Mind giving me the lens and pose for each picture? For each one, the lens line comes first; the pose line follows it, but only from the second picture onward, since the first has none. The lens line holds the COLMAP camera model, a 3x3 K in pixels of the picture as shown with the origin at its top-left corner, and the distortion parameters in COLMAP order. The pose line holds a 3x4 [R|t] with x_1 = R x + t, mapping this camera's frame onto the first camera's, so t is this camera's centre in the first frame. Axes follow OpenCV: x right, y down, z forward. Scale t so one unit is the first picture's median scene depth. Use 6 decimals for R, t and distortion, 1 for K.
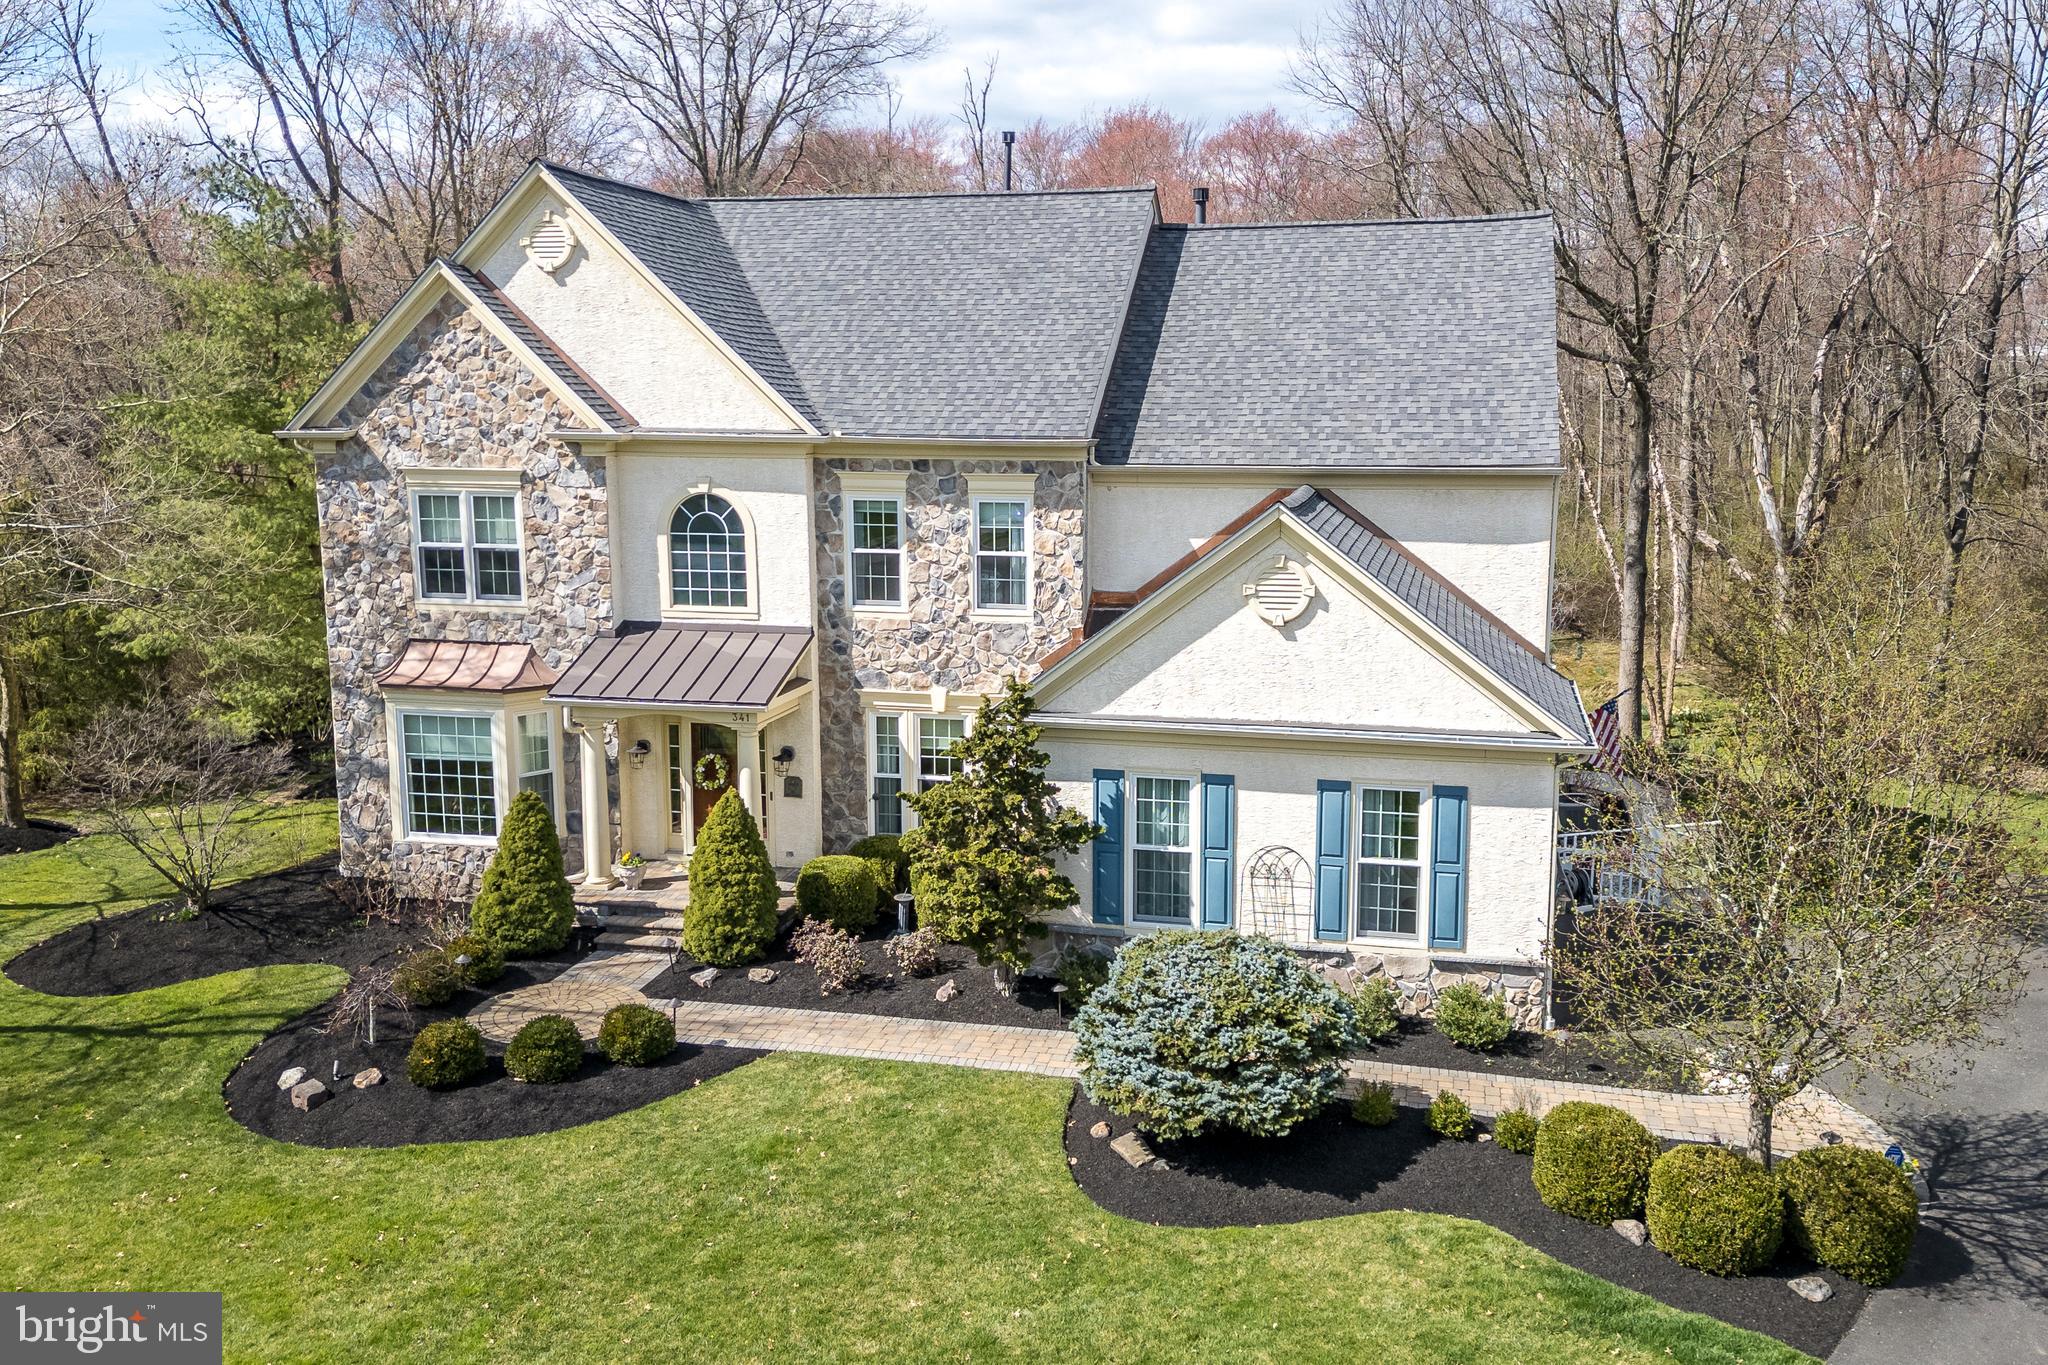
lens RADIAL K [[1773.7, 0, 1024.0], [0, 1773.7, 682.5], [0, 0, 1]] dist [0.061504, -0.004546]
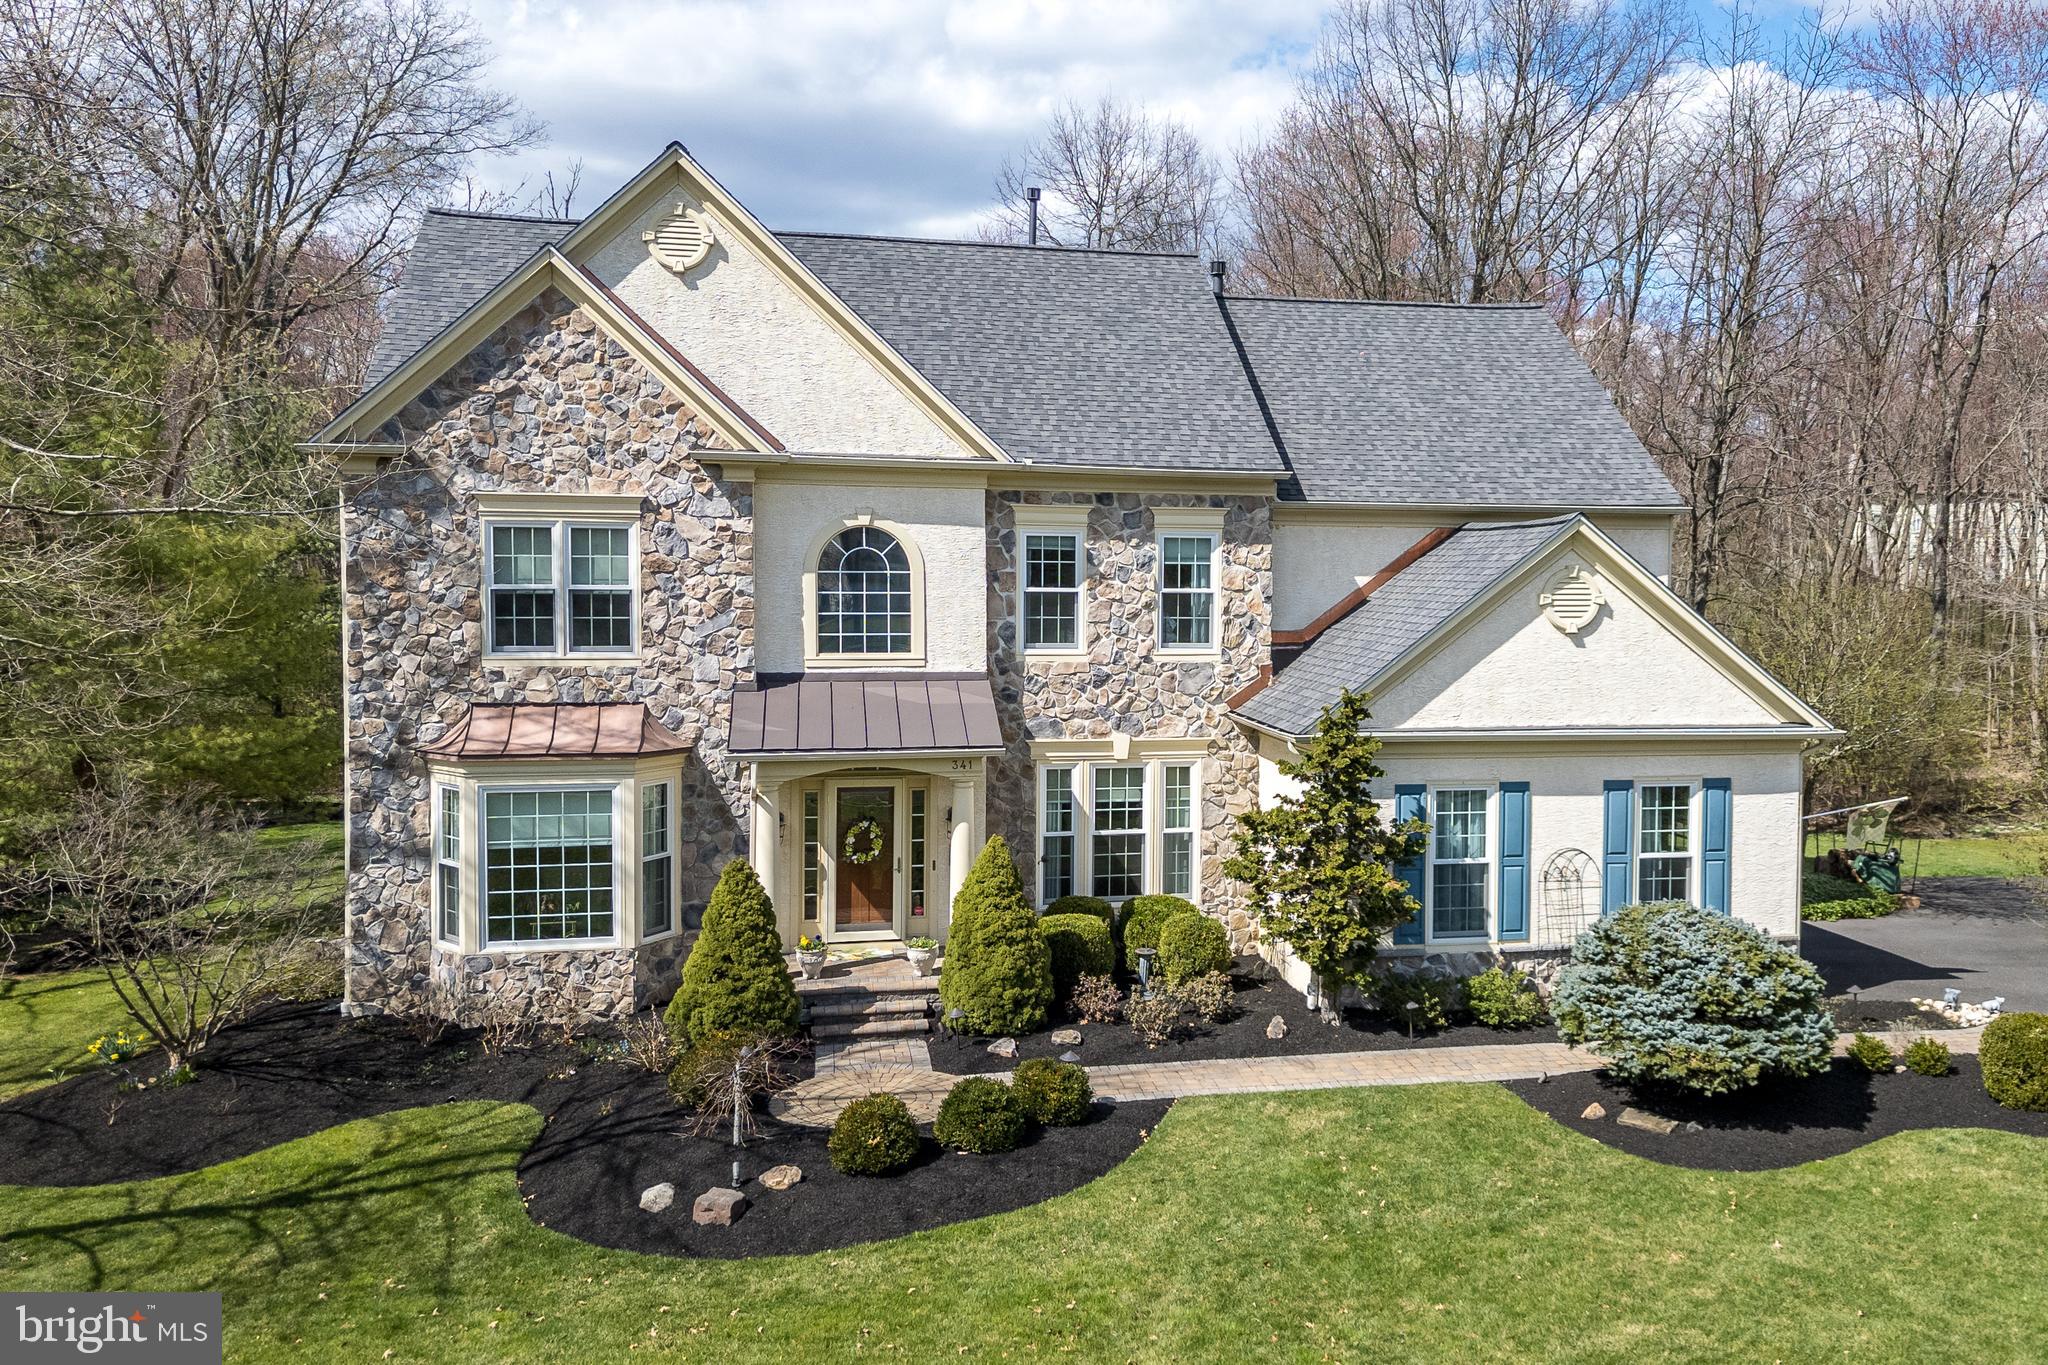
lens RADIAL K [[1836.1, 0, 1229.3], [0, 1836.1, 657.6], [0, 0, 1]] dist [0.071479, -0.082946]
pose [[0.892997, -0.012817, 0.449880, -0.433648], [0.065324, 0.992700, -0.101384, 0.065324], [-0.445297, 0.119924, 0.887316, 0.103446]]
